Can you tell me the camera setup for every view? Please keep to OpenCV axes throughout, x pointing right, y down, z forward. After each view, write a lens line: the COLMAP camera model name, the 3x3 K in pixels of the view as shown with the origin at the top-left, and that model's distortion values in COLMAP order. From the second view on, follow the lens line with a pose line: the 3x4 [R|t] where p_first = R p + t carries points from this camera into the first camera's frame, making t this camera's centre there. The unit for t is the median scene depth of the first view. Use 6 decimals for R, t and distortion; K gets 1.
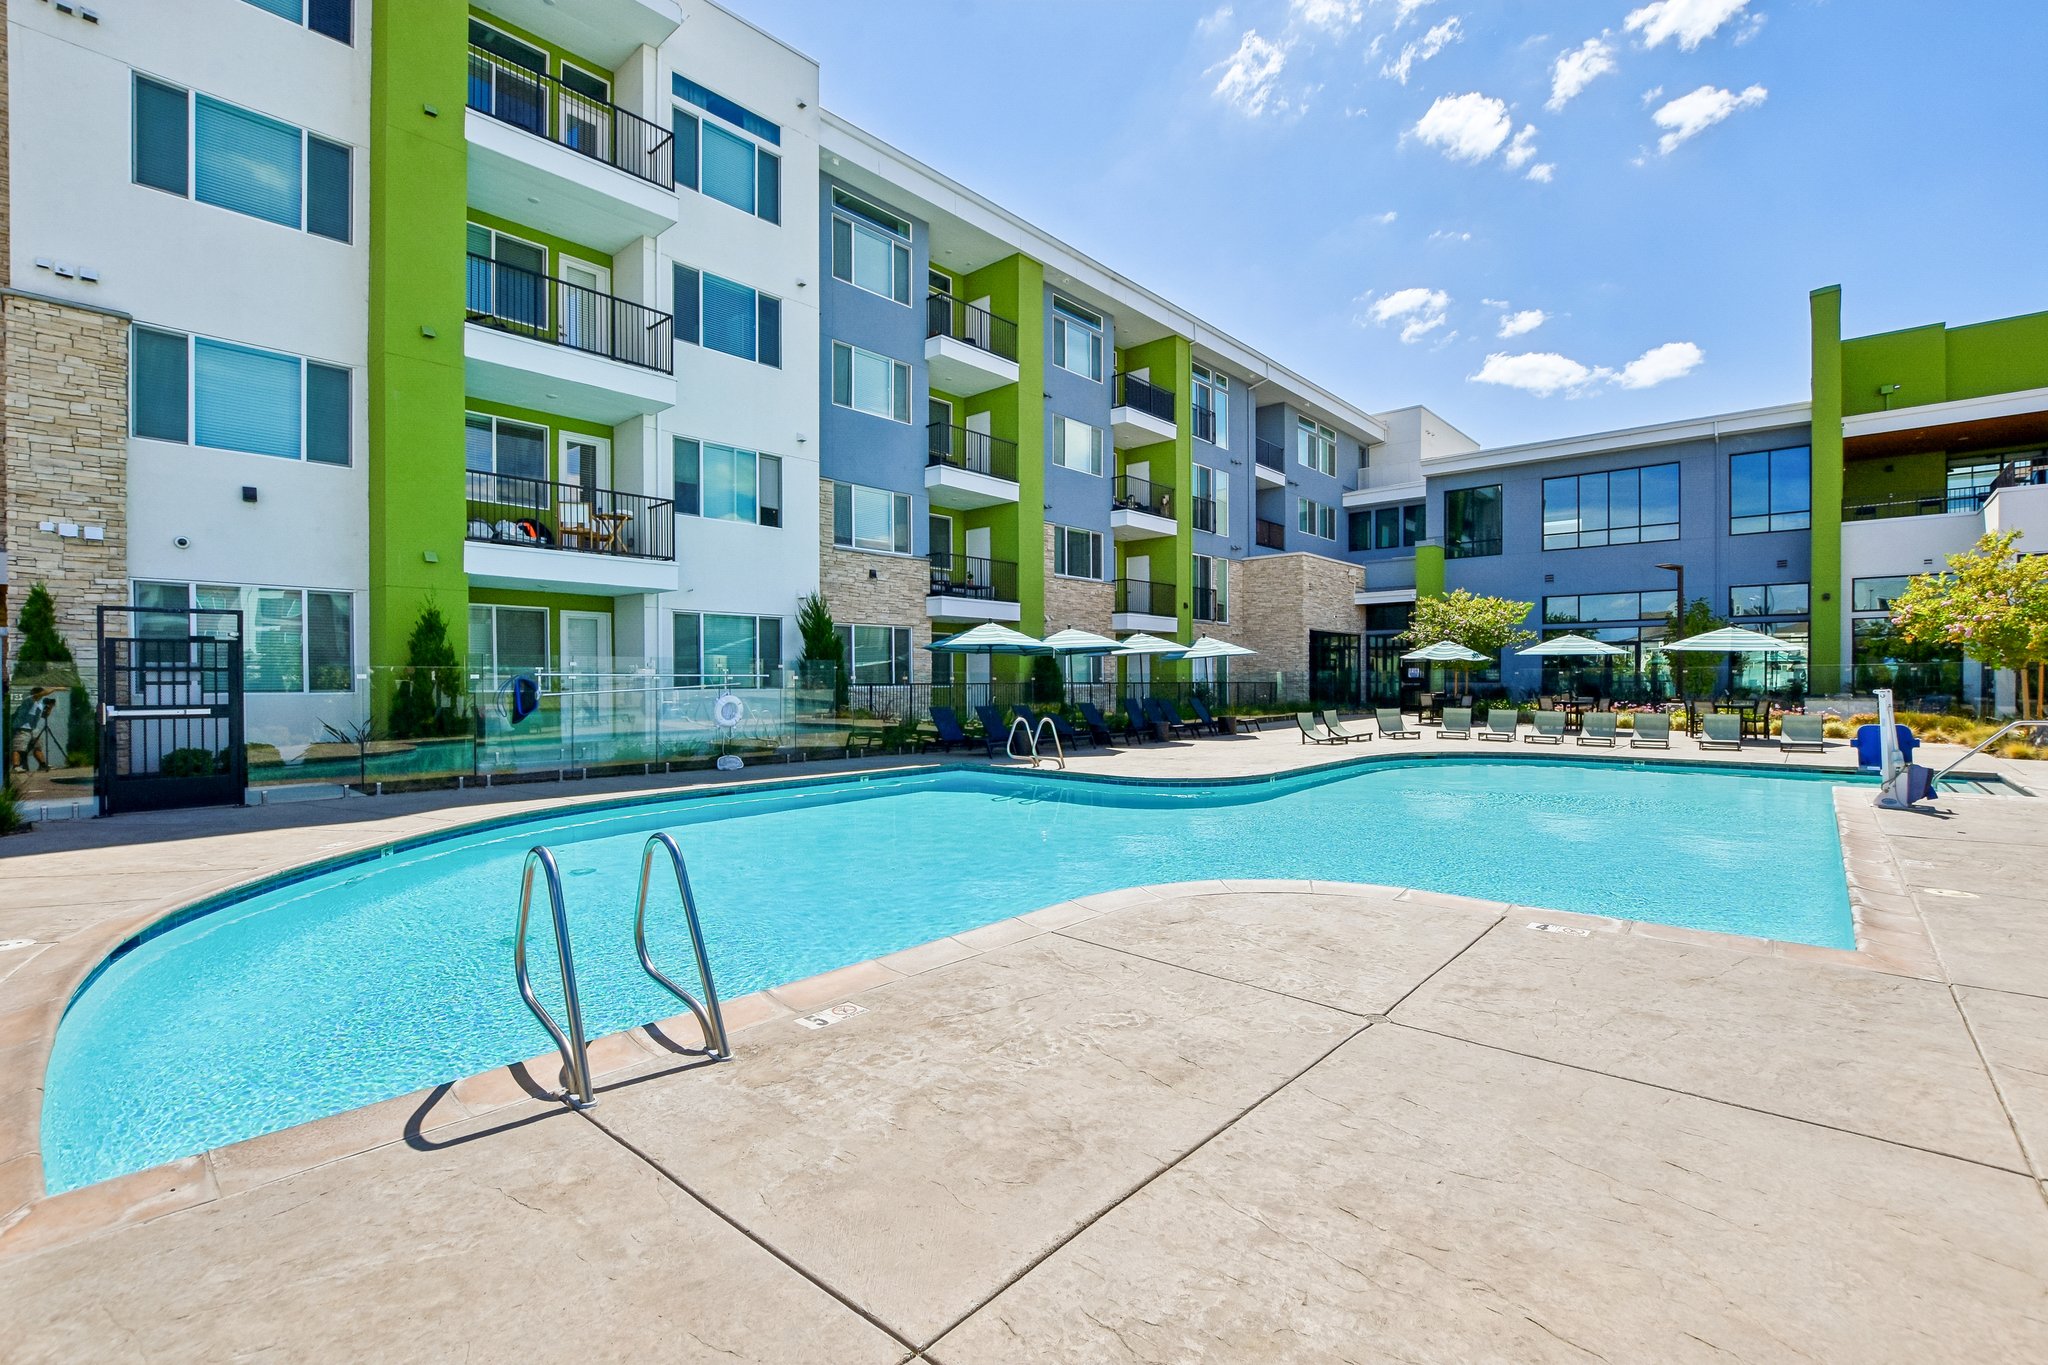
lens RADIAL K [[913.1, 0, 1022.9], [0, 913.1, 685.6], [0, 0, 1]] dist [-0.016503, 0.001396]
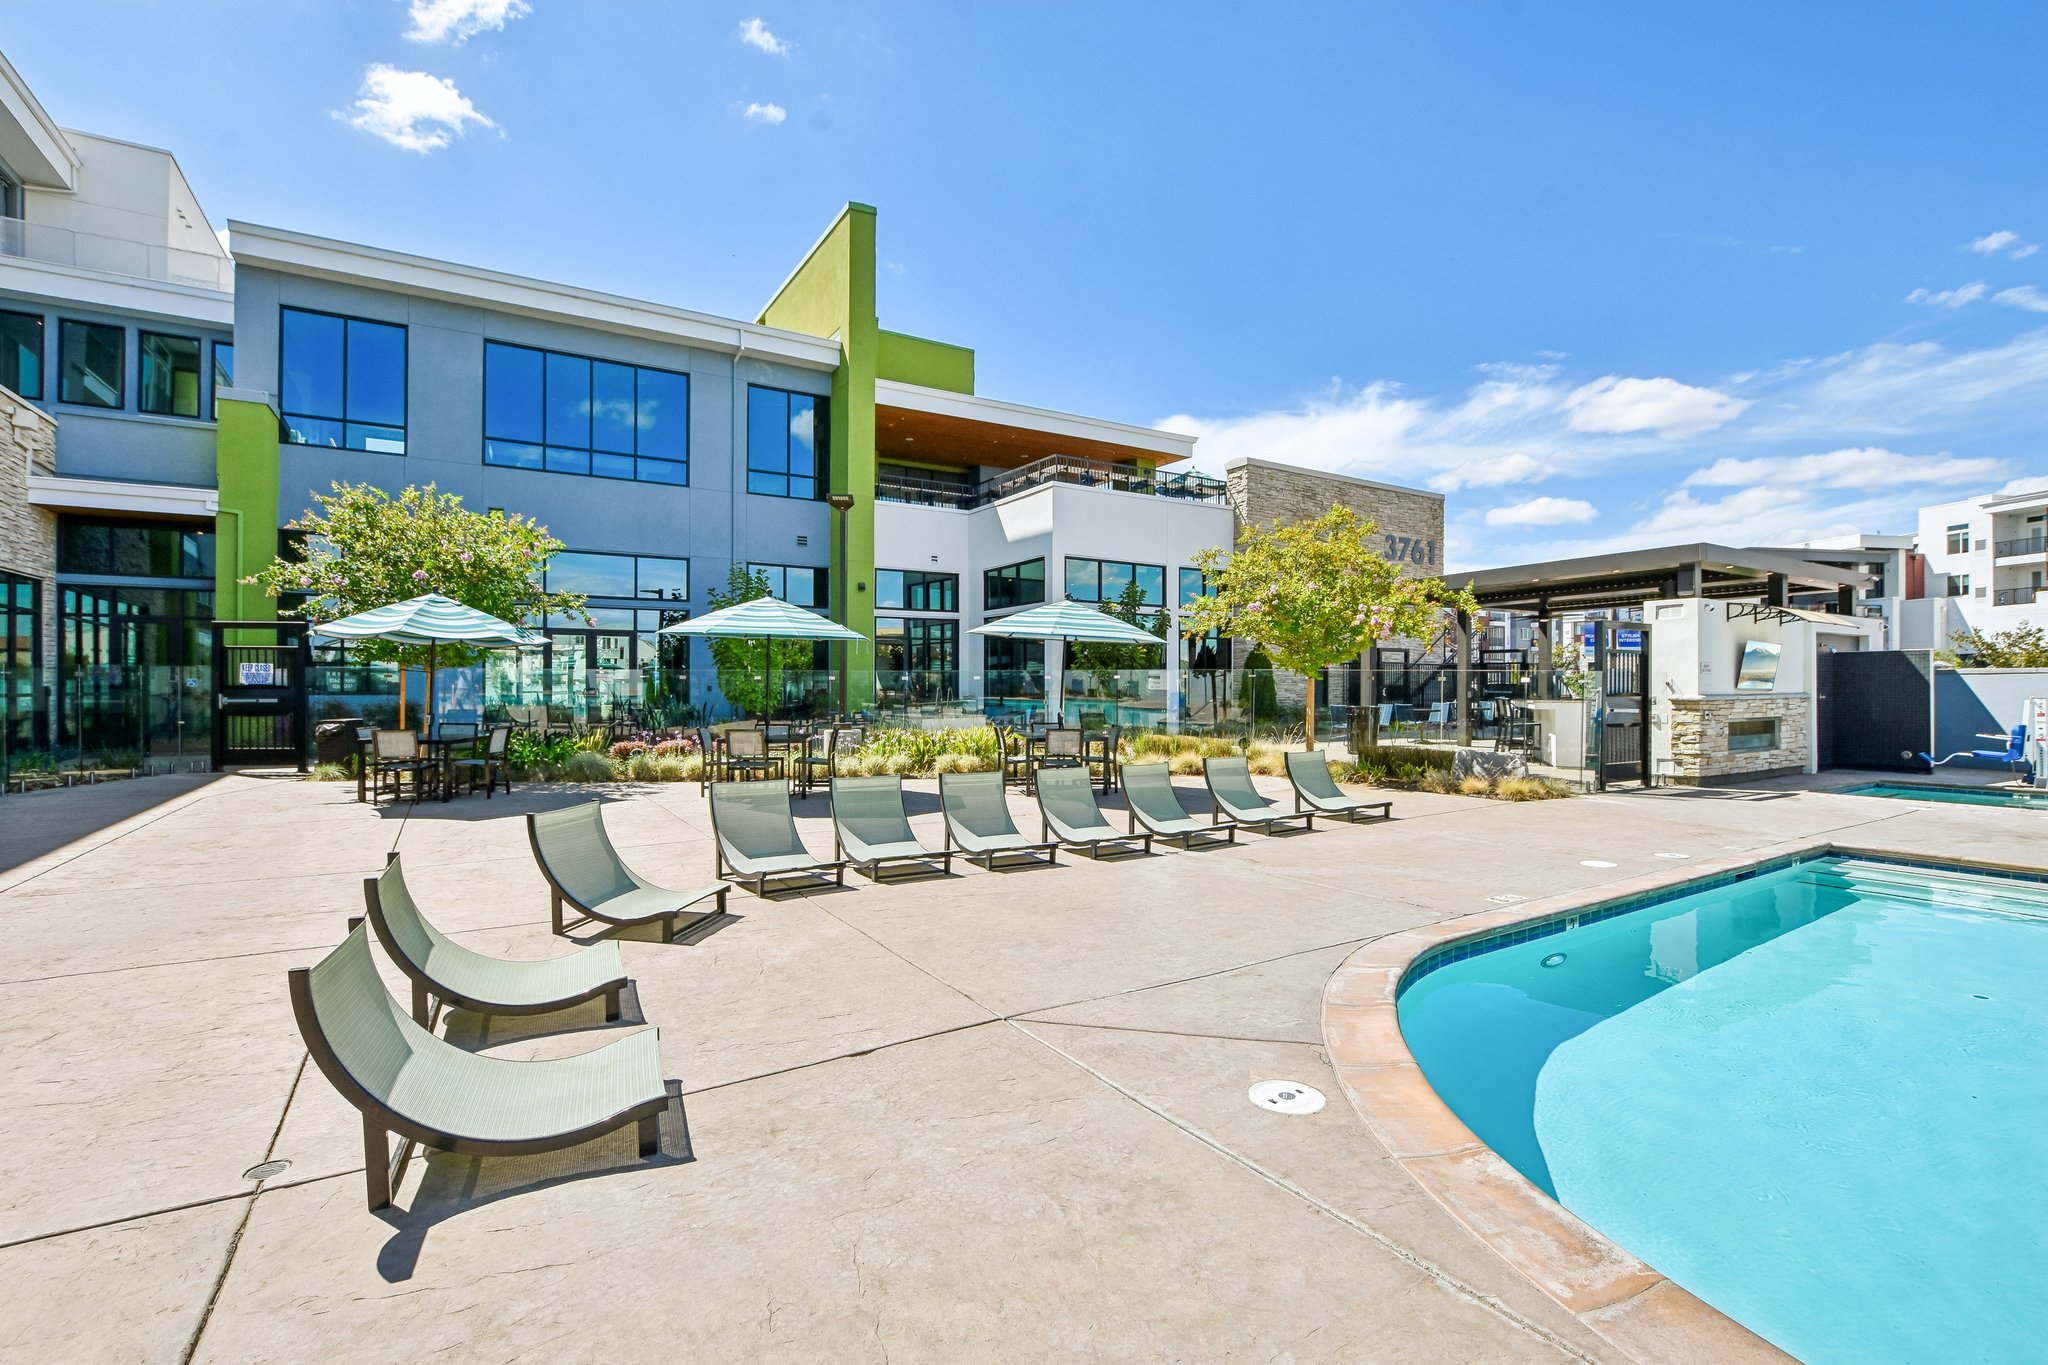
lens RADIAL K [[913.1, 0, 1015.1], [0, 913.1, 679.5], [0, 0, 1]] dist [-0.016503, 0.001396]
pose [[0.300082, 0.013012, 0.953825, 0.121251], [0.007641, 0.999842, -0.016043, -0.001673], [-0.953883, 0.012103, 0.299936, 0.472198]]
